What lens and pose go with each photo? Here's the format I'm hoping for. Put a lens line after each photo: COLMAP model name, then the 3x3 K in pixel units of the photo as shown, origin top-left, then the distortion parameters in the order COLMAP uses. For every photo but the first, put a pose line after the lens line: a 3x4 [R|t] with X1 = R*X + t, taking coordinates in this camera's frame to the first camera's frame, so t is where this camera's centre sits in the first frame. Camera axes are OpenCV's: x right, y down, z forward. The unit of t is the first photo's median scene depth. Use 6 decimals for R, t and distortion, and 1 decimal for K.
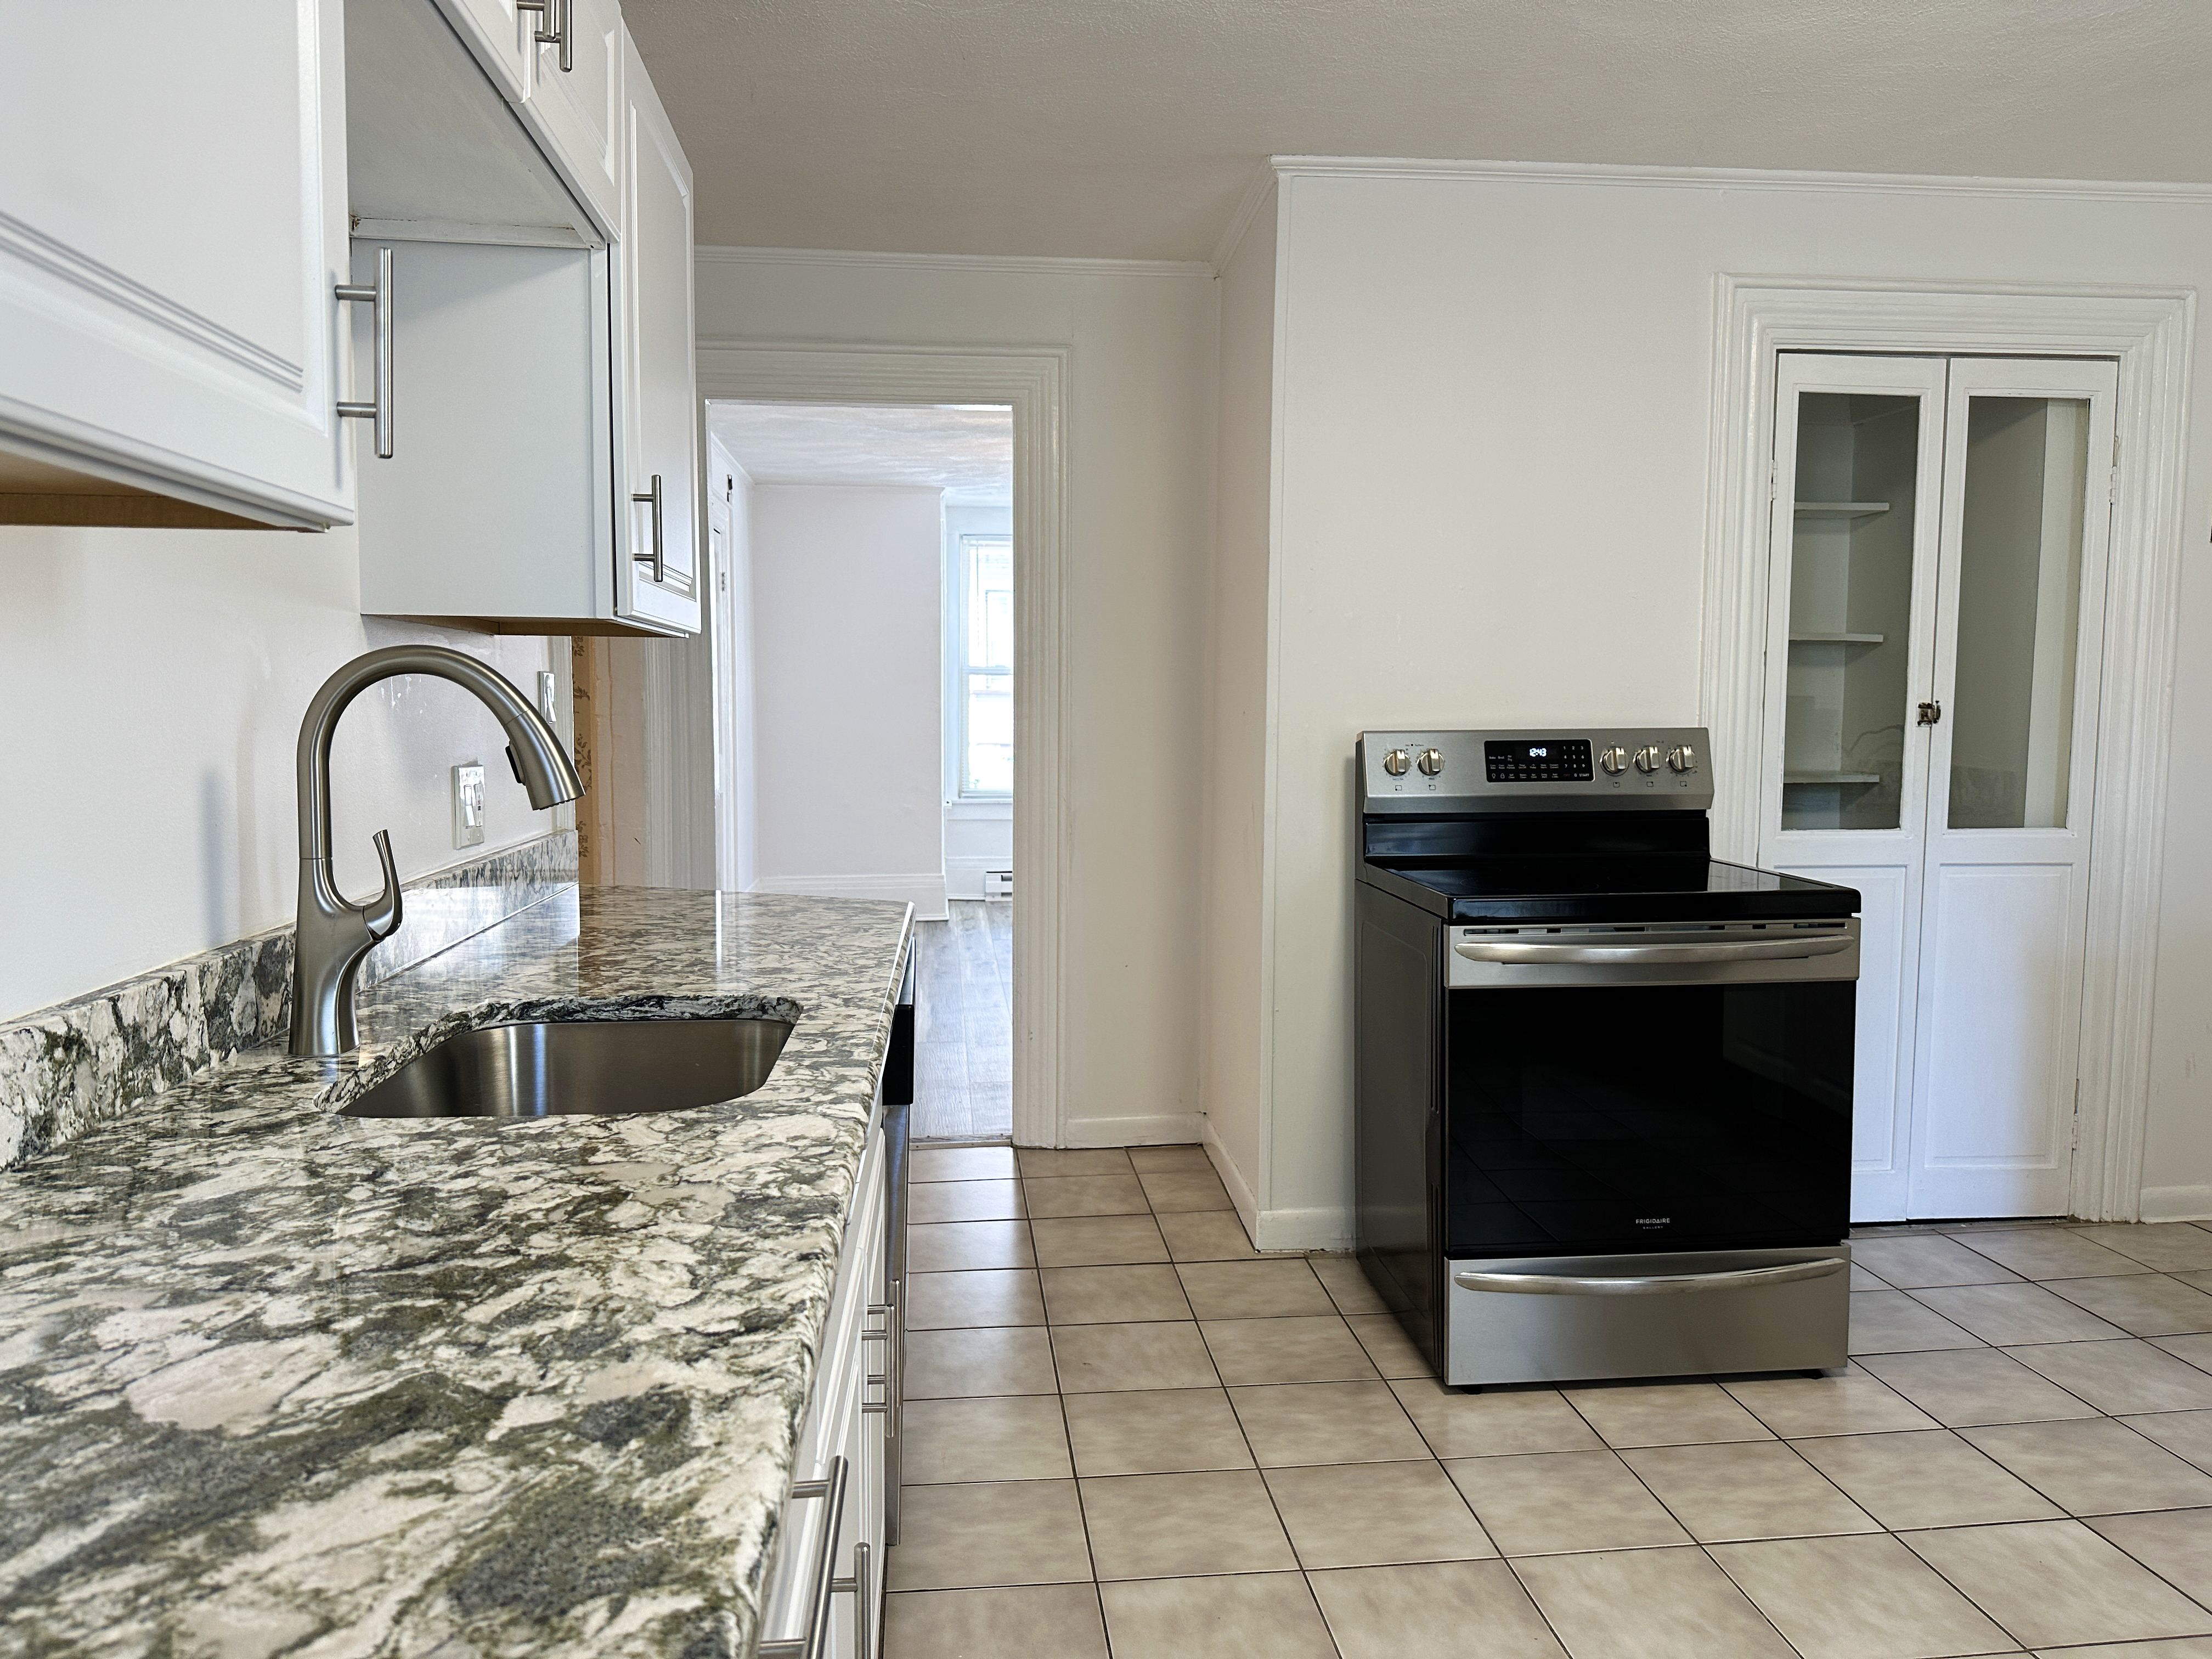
lens RADIAL K [[1556.0, 0, 1098.6], [0, 1556.0, 832.6], [0, 0, 1]] dist [0.026042, -0.033906]
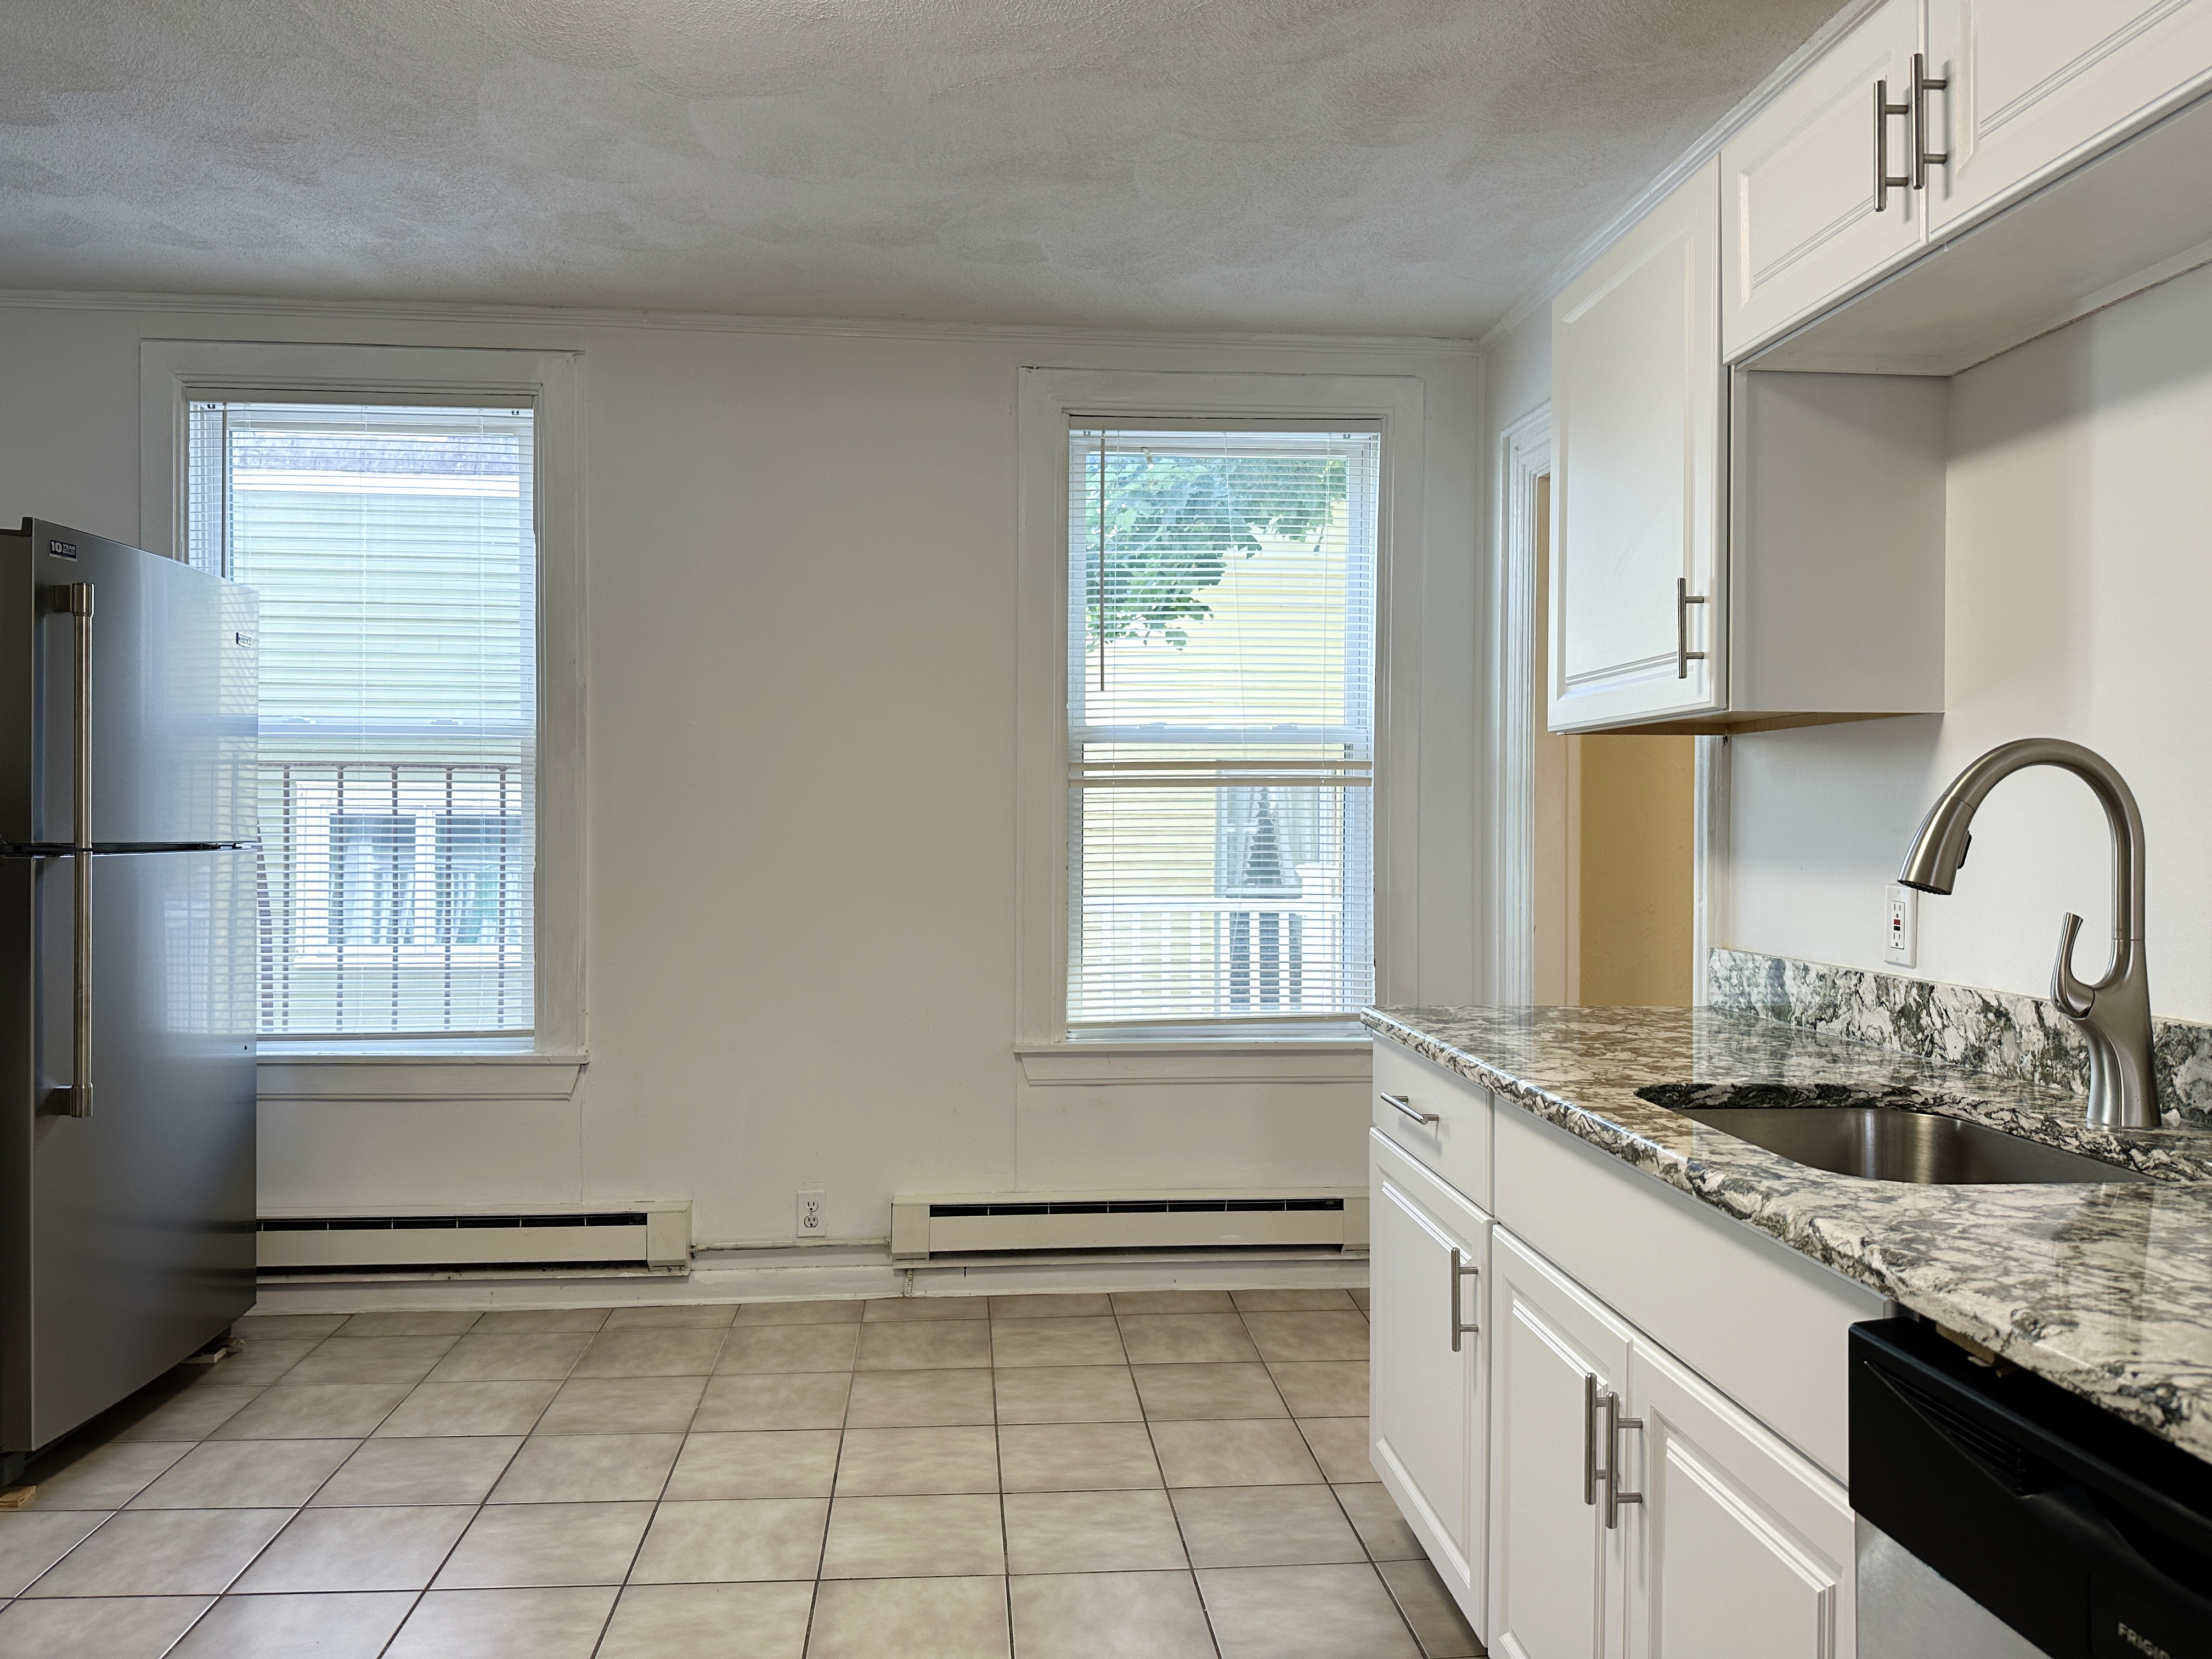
lens RADIAL K [[1556.0, 0, 1098.7], [0, 1556.0, 839.0], [0, 0, 1]] dist [0.026042, -0.033906]
pose [[-0.999889, -0.013174, 0.006899, 0.102845], [-0.012459, 0.995393, 0.095064, -0.076640], [-0.008120, 0.094968, -0.995447, 1.092571]]
